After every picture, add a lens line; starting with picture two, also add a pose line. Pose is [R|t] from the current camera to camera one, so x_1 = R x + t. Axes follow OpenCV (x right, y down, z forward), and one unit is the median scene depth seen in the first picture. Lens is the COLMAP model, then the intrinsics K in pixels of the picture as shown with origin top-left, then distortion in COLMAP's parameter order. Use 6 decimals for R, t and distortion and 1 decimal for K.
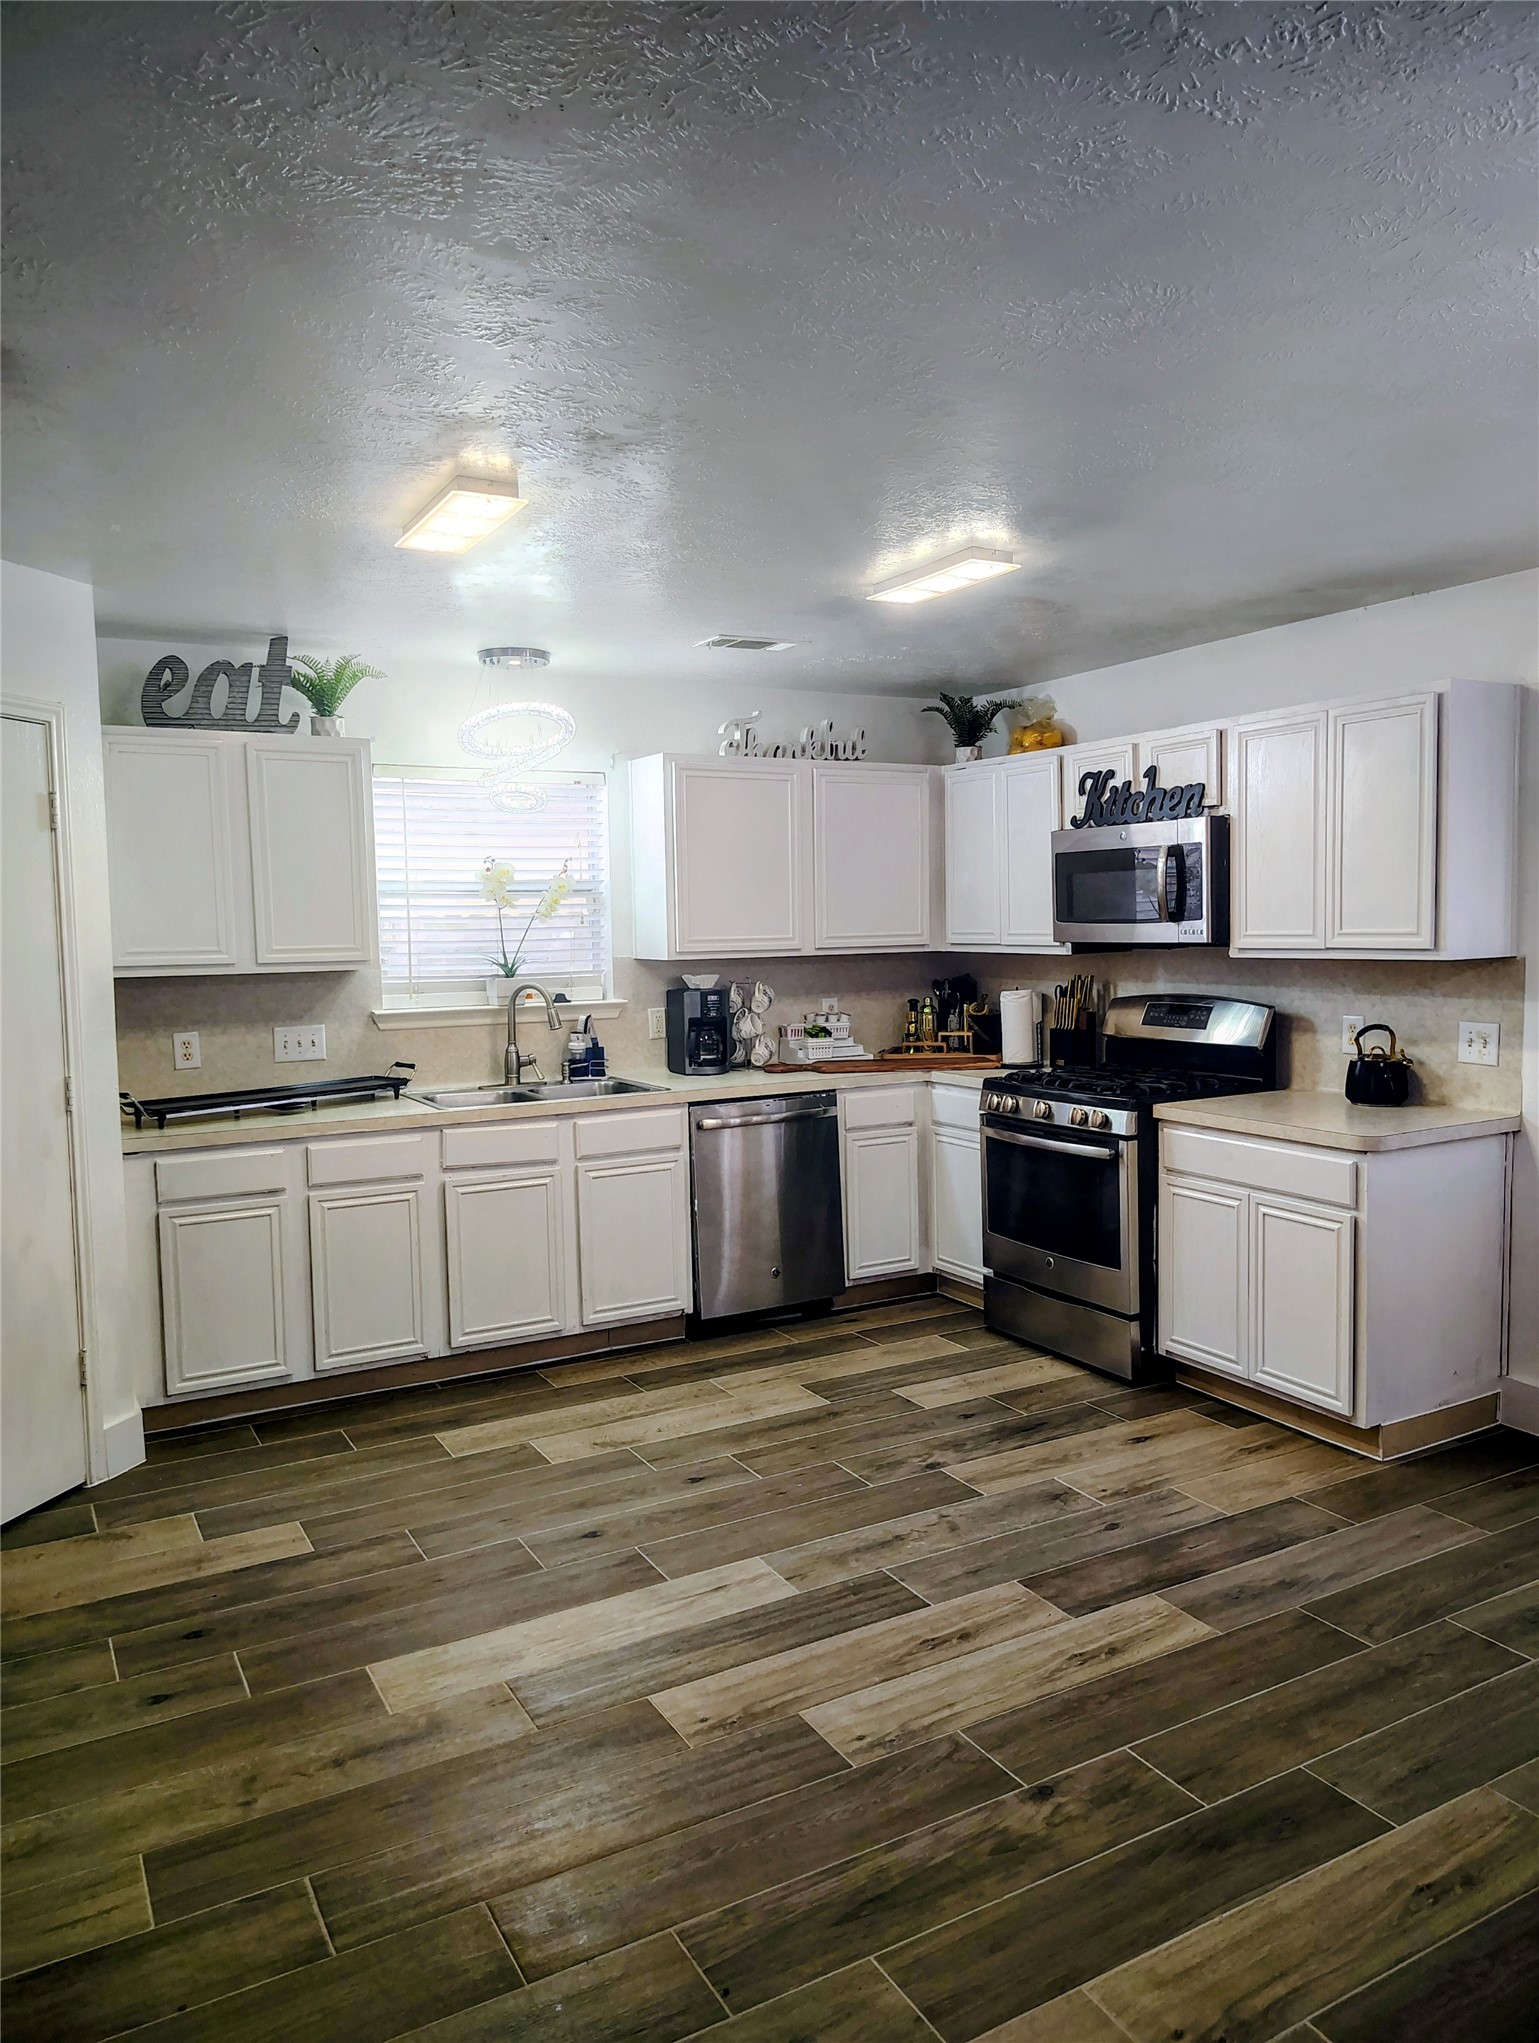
lens RADIAL K [[1390.0, 0, 765.5], [0, 1390.0, 1018.0], [0, 0, 1]] dist [0.049807, -0.058013]
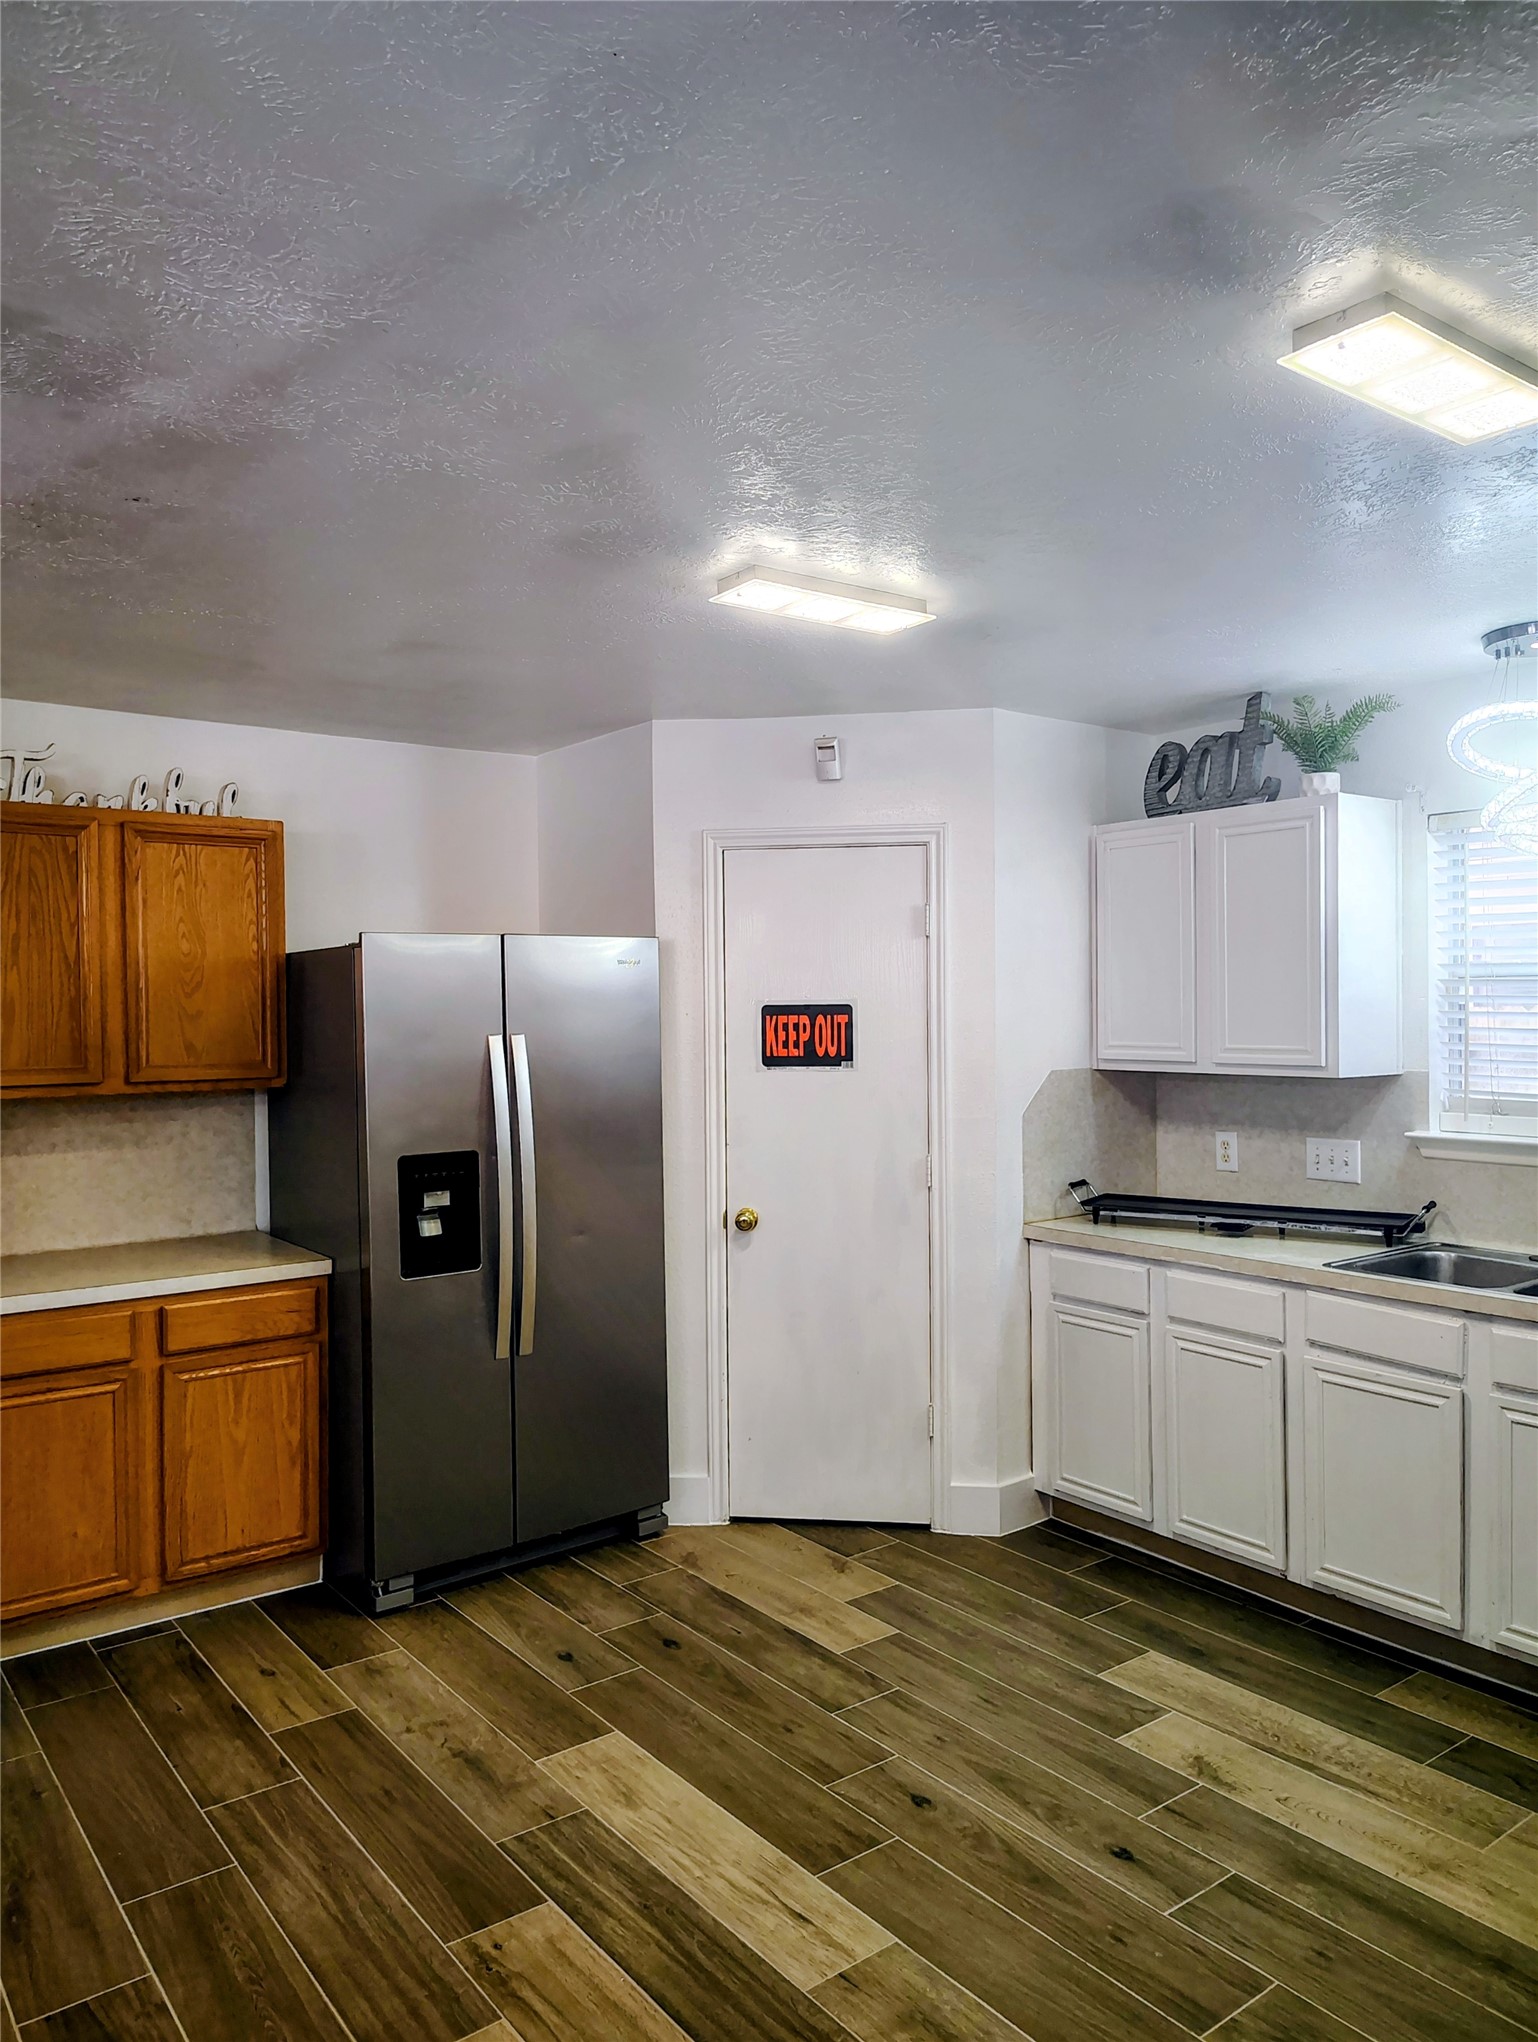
lens RADIAL K [[1420.4, 0, 777.9], [0, 1420.4, 1016.0], [0, 0, 1]] dist [0.052798, -0.062740]
pose [[0.158696, 0.026188, -0.986980, 0.586020], [-0.060725, 0.998015, 0.016717, -0.079402], [0.985458, 0.057281, 0.159971, 0.668954]]
